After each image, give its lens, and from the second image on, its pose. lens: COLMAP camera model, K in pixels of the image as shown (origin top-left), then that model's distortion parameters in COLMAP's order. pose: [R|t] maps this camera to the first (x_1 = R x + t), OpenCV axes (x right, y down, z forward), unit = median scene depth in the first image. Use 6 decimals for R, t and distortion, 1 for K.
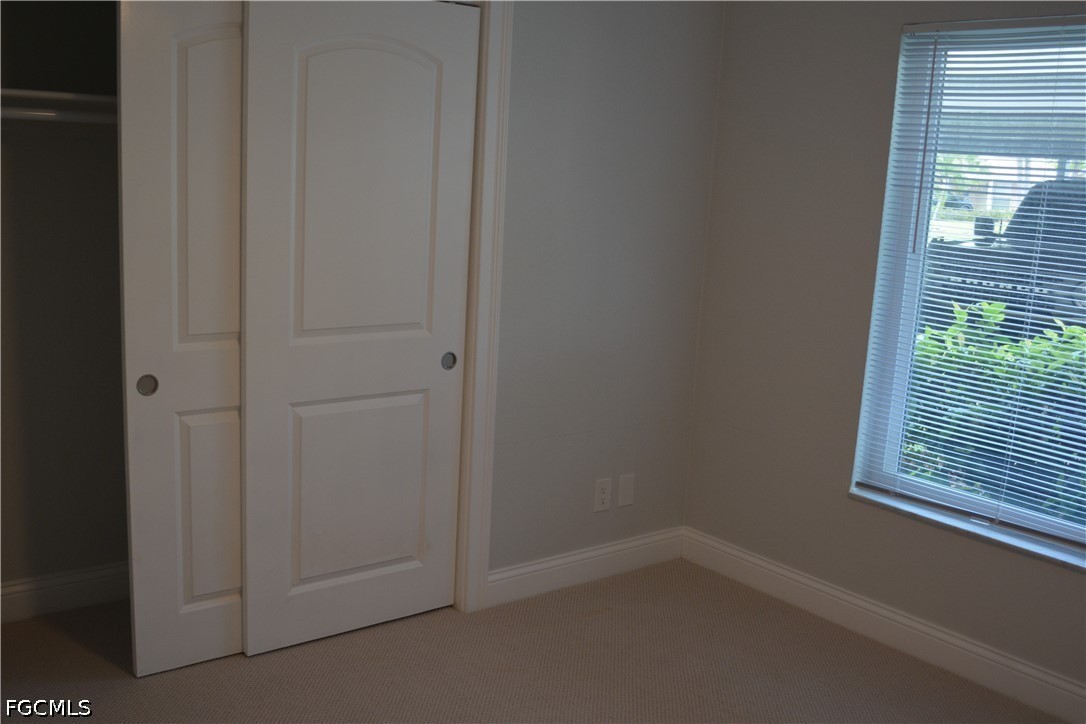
lens RADIAL K [[1075.5, 0, 543.0], [0, 1075.5, 362.0], [0, 0, 1]] dist [-0.080619, 0.012271]
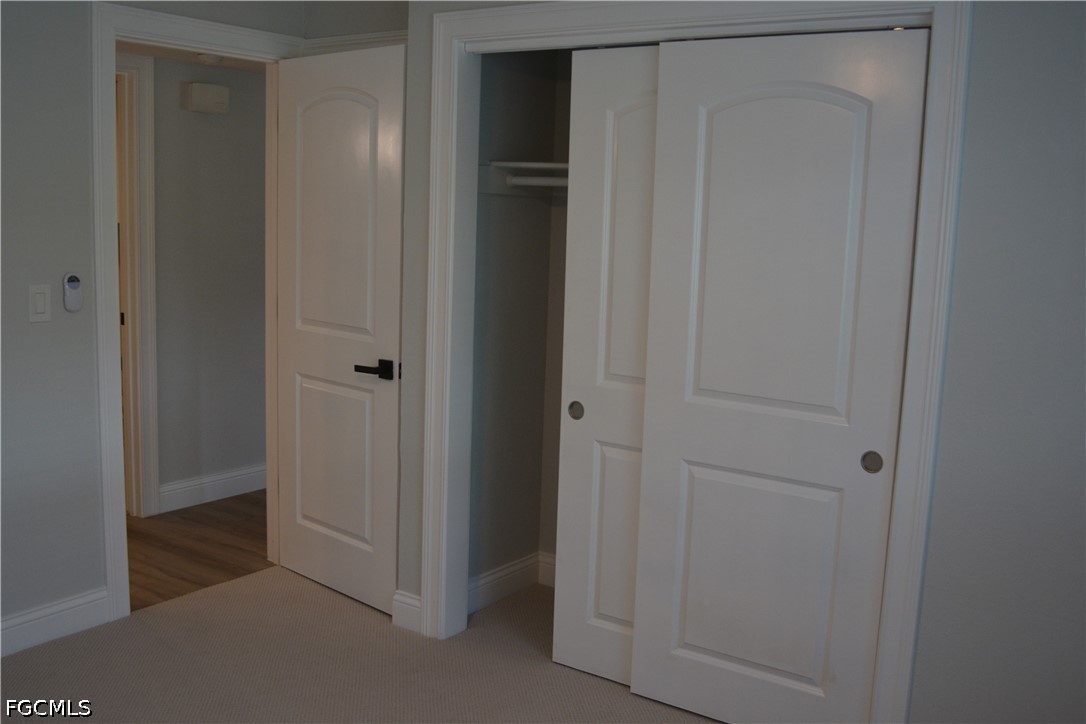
lens RADIAL K [[1075.5, 0, 543.0], [0, 1075.5, 362.0], [0, 0, 1]] dist [-0.080619, 0.012271]
pose [[0.291283, 0.097466, -0.951659, 0.661990], [-0.203395, 0.978361, 0.037946, -0.060867], [0.934764, 0.182510, 0.304804, 0.549545]]
